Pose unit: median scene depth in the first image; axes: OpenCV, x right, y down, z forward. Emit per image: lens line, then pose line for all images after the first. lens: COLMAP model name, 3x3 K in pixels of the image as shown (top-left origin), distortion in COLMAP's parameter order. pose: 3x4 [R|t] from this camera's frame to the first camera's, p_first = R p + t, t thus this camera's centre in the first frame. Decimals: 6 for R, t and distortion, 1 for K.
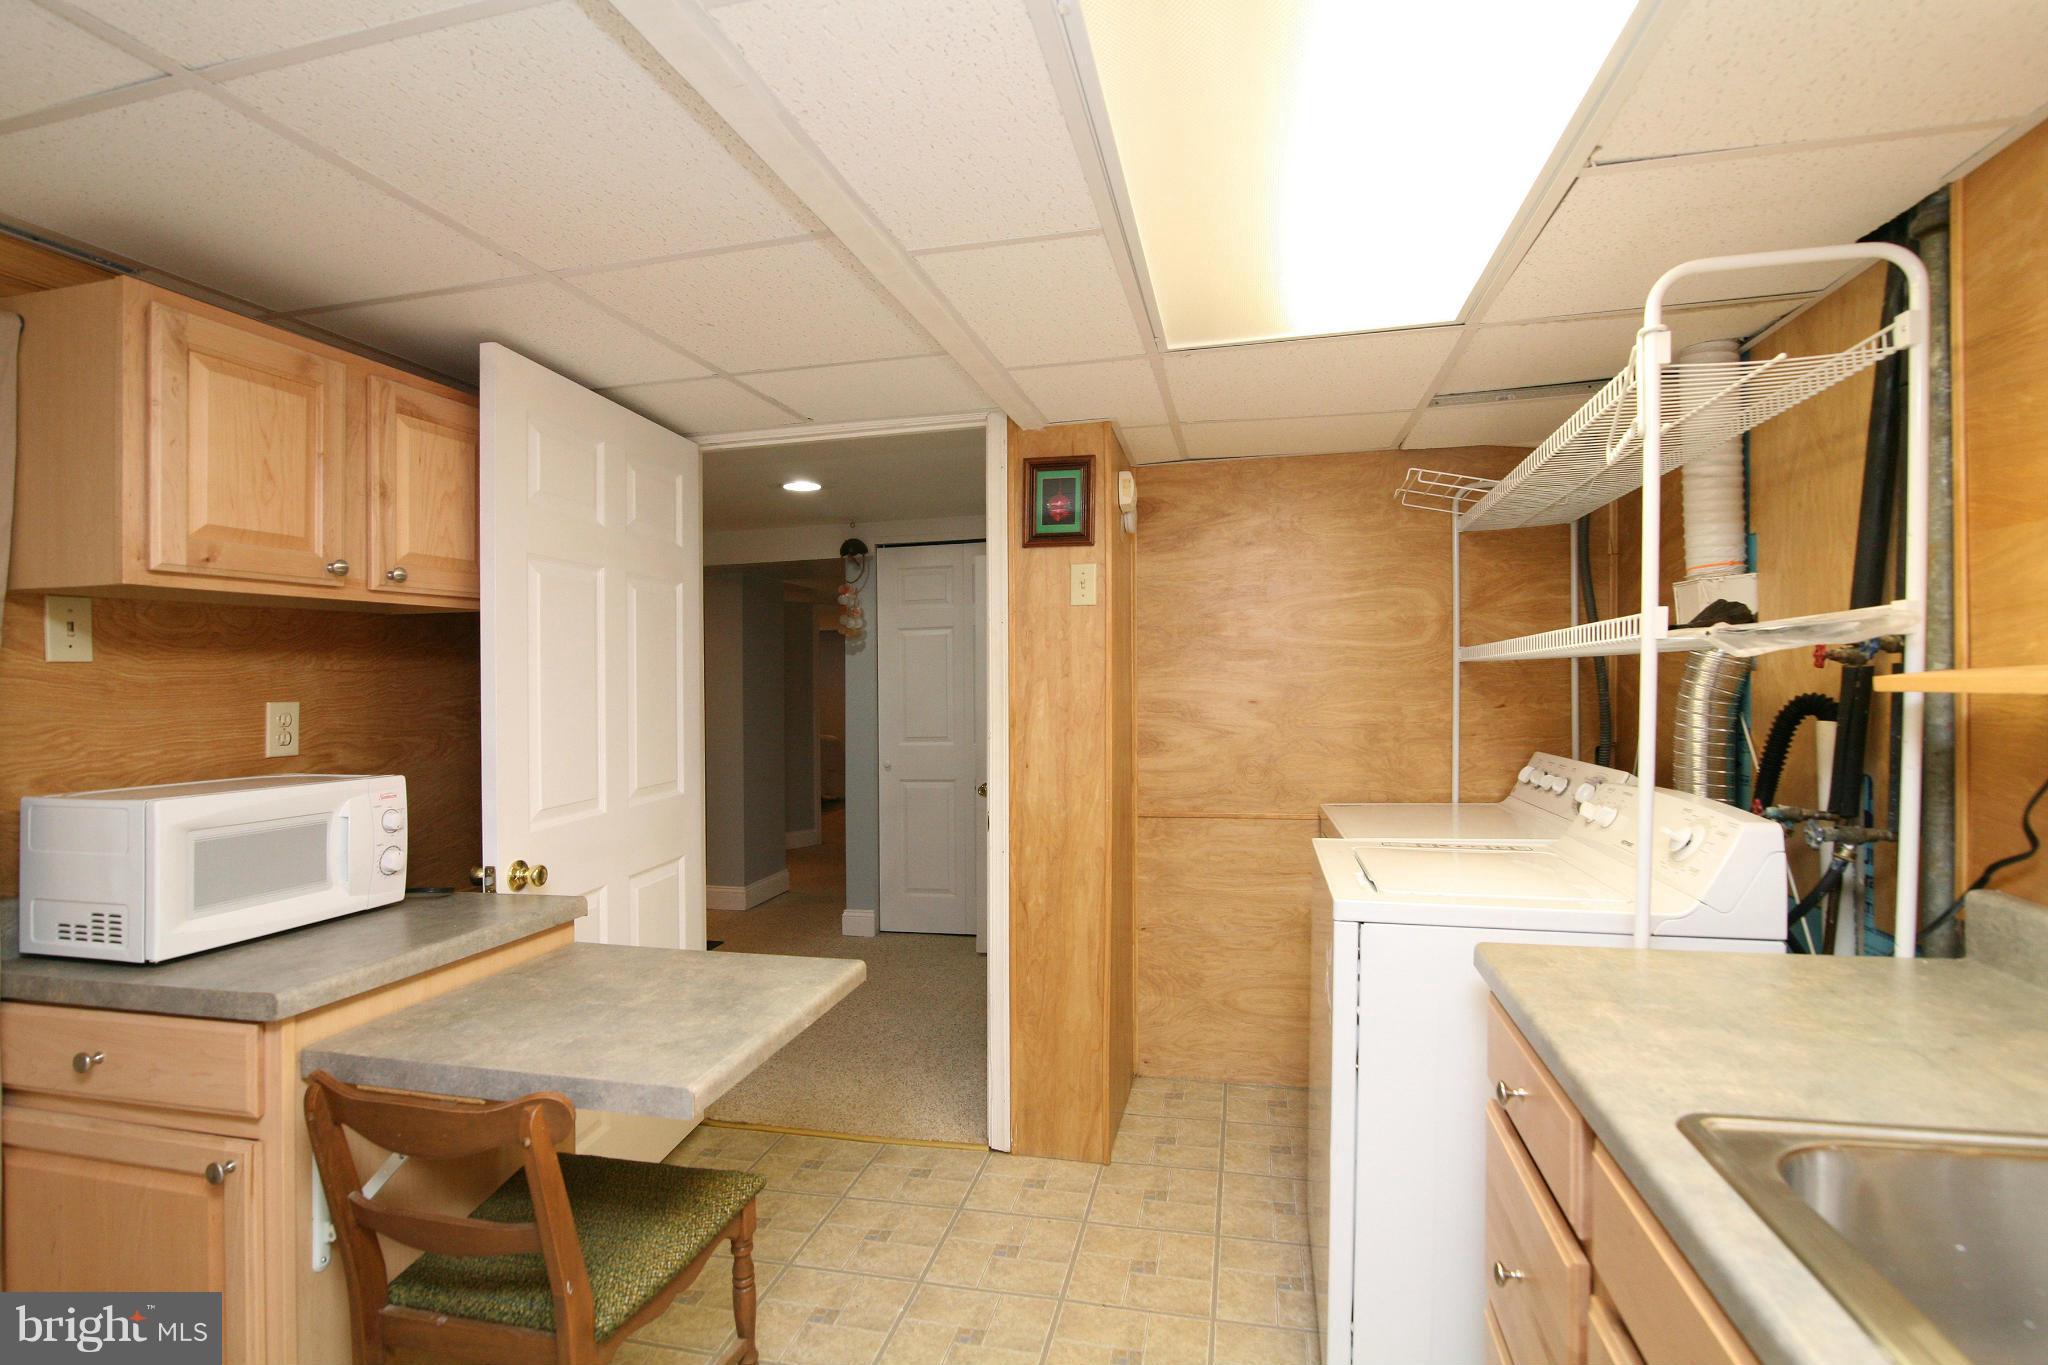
lens RADIAL K [[923.5, 0, 1027.1], [0, 923.5, 679.7], [0, 0, 1]] dist [-0.001559, -0.000136]
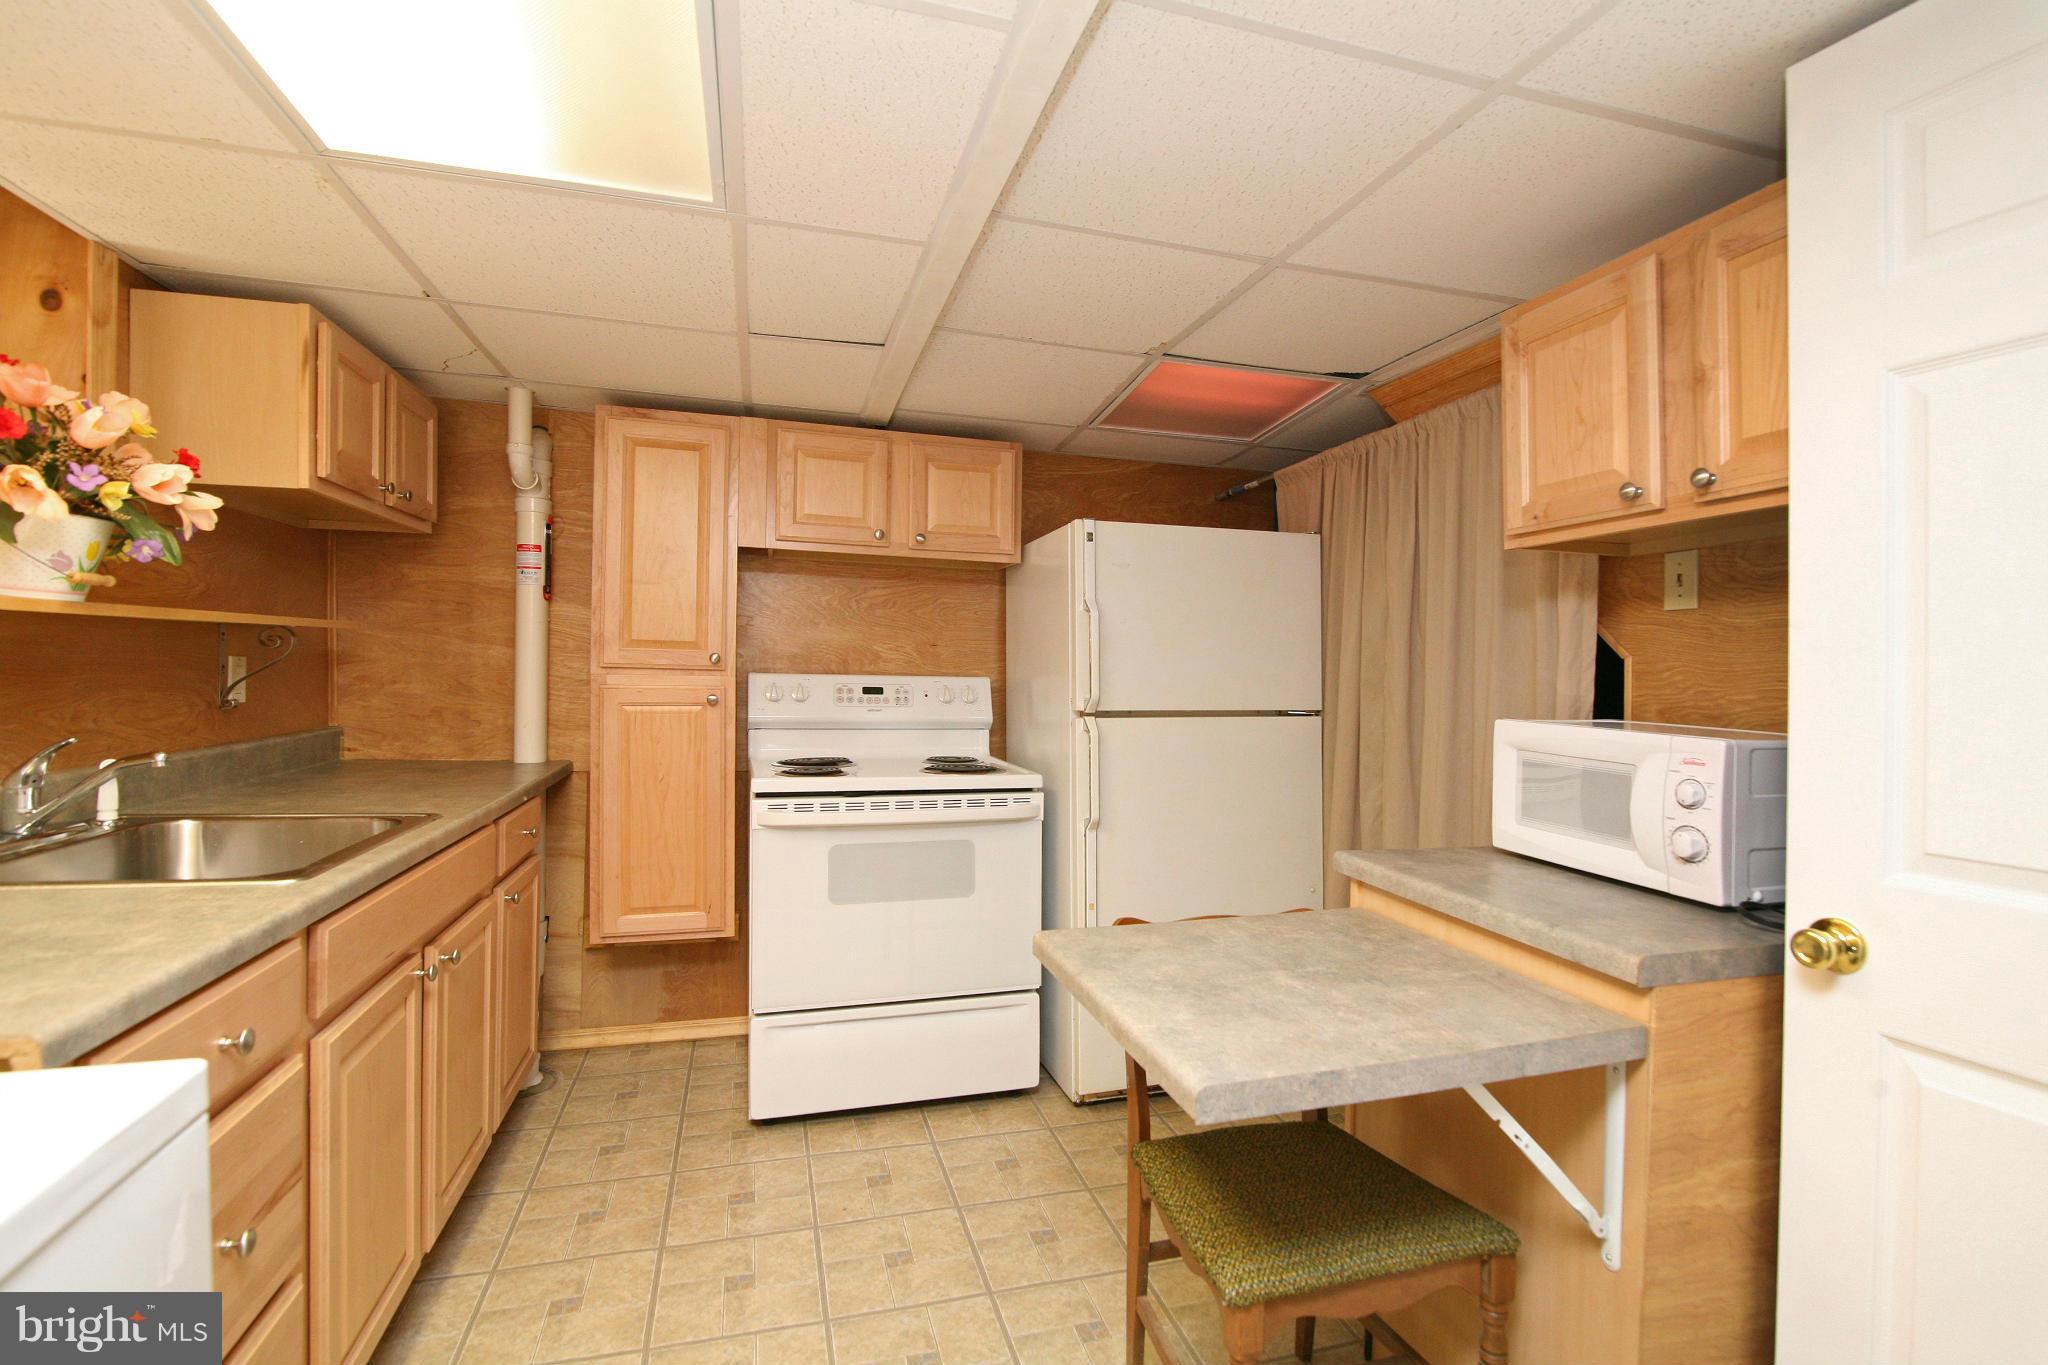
lens RADIAL K [[923.5, 0, 1030.0], [0, 923.5, 668.0], [0, 0, 1]] dist [-0.001559, -0.000136]
pose [[-0.864692, -0.000277, -0.502302, 0.214997], [-0.005583, 0.999943, 0.009059, 0.046117], [0.502271, 0.010638, -0.864645, 1.553142]]
